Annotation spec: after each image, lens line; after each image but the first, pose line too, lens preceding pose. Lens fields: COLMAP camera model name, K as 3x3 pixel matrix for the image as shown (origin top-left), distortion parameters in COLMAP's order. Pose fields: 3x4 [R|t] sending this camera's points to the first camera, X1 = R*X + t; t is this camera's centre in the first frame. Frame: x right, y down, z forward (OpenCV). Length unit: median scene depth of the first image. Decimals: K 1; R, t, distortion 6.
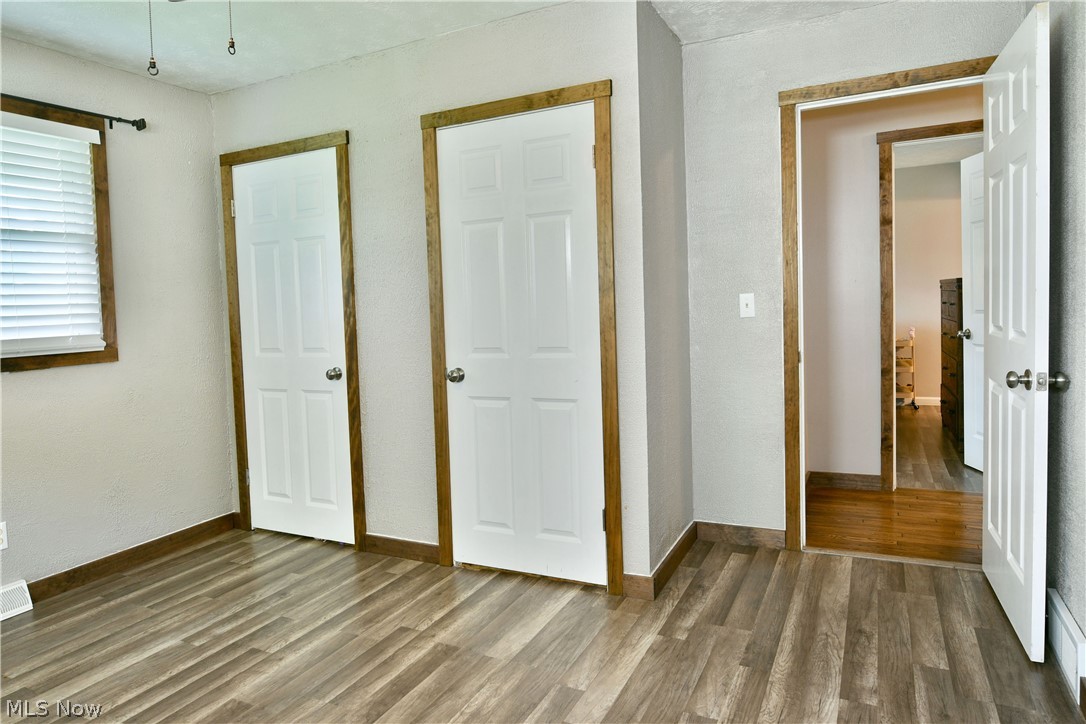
lens RADIAL K [[665.6, 0, 539.4], [0, 665.6, 349.2], [0, 0, 1]] dist [-0.011679, -0.005422]
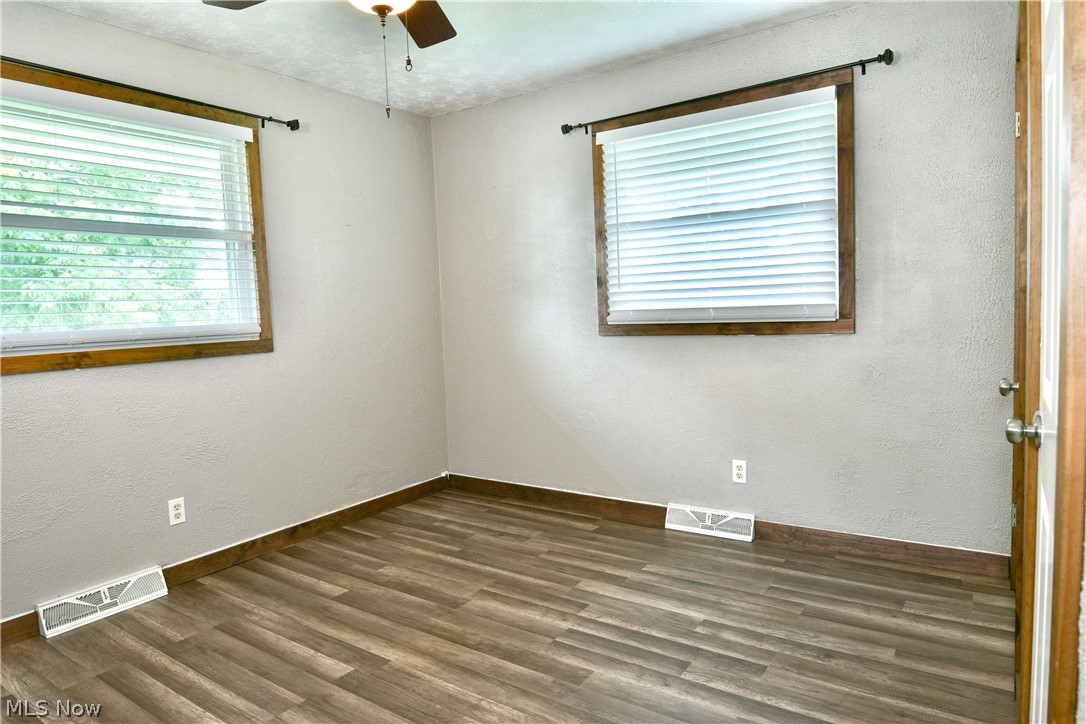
lens RADIAL K [[665.6, 0, 547.7], [0, 665.6, 355.1], [0, 0, 1]] dist [-0.011679, -0.005422]
pose [[-0.136781, 0.120200, -0.983282, 0.388475], [-0.020558, 0.992053, 0.124132, -0.067244], [0.990388, 0.037193, -0.133223, 0.808572]]
